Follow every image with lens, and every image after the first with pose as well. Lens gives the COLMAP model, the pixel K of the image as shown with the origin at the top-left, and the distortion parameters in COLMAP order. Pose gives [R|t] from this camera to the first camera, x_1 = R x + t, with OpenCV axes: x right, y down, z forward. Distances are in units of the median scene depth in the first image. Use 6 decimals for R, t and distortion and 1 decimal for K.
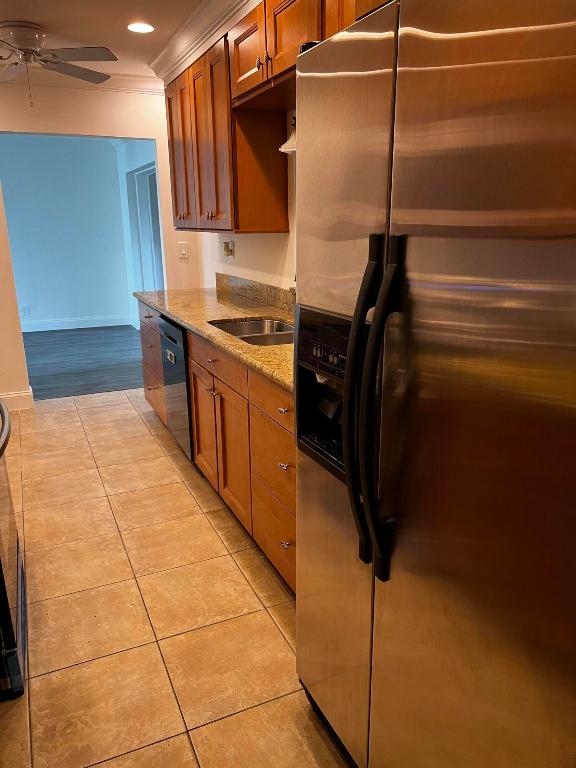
lens RADIAL K [[576.3, 0, 286.0], [0, 576.3, 406.8], [0, 0, 1]] dist [0.033889, -0.057554]
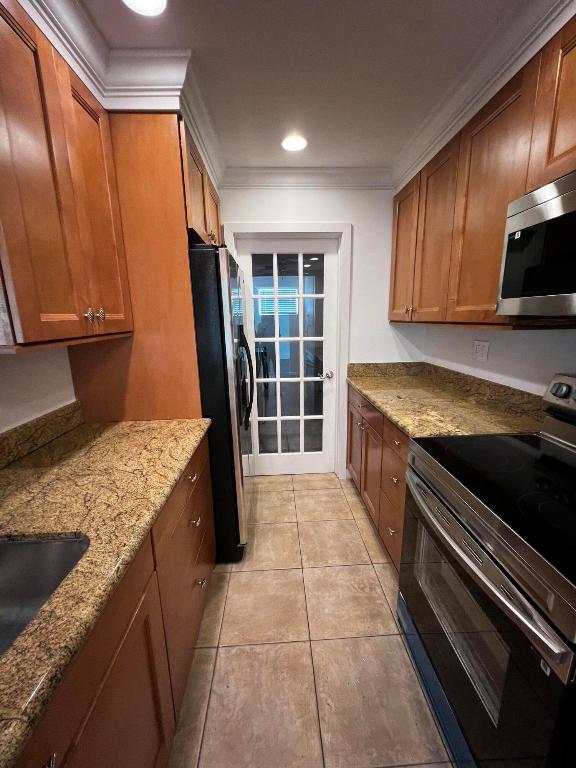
lens RADIAL K [[310.2, 0, 288.0], [0, 310.2, 384.0], [0, 0, 1]] dist [0.000091, 0.000007]
pose [[-0.930213, -0.052525, 0.363243, -0.432930], [0.138086, 0.866902, 0.478971, -0.466195], [-0.340054, 0.495704, -0.799150, 1.398727]]
